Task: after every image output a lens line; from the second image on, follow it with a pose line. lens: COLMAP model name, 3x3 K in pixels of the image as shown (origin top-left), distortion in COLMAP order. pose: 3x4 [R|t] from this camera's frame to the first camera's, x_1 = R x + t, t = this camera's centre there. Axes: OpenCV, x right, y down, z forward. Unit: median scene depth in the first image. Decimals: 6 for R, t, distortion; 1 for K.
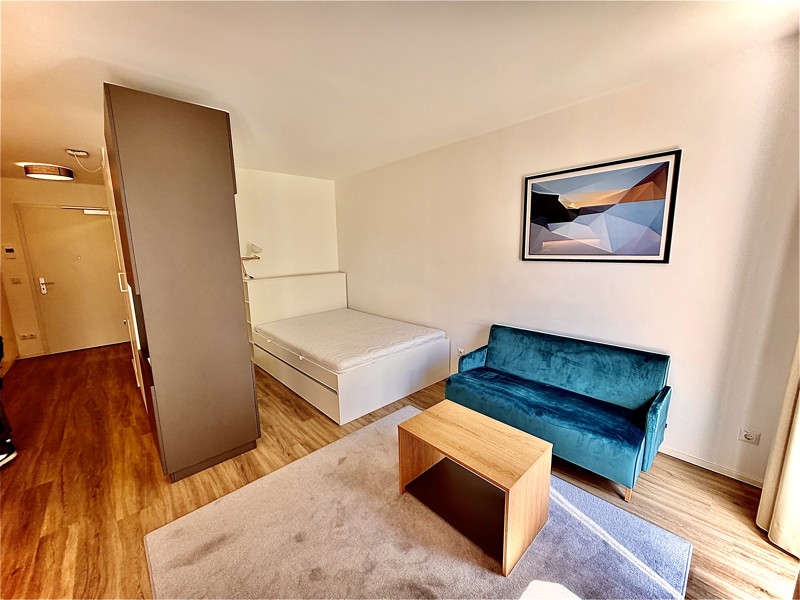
lens RADIAL K [[319.2, 0, 397.5], [0, 319.2, 300.1], [0, 0, 1]] dist [-0.000064, 0.000016]
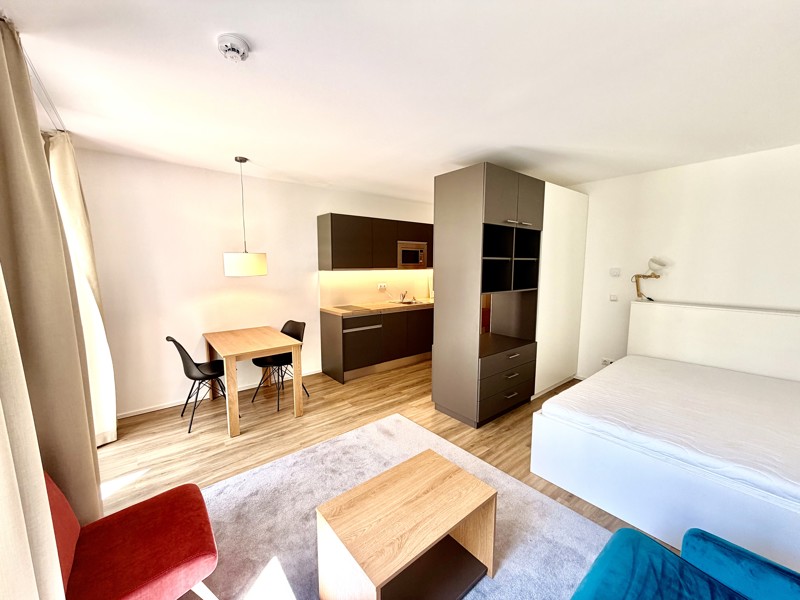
lens RADIAL K [[319.2, 0, 397.5], [0, 319.2, 300.1], [0, 0, 1]] dist [-0.000064, 0.000016]
pose [[-0.062510, 0.131580, -0.989333, 0.714365], [-0.160528, 0.977039, 0.140088, -0.138248], [0.985050, 0.167573, -0.039953, 0.671174]]
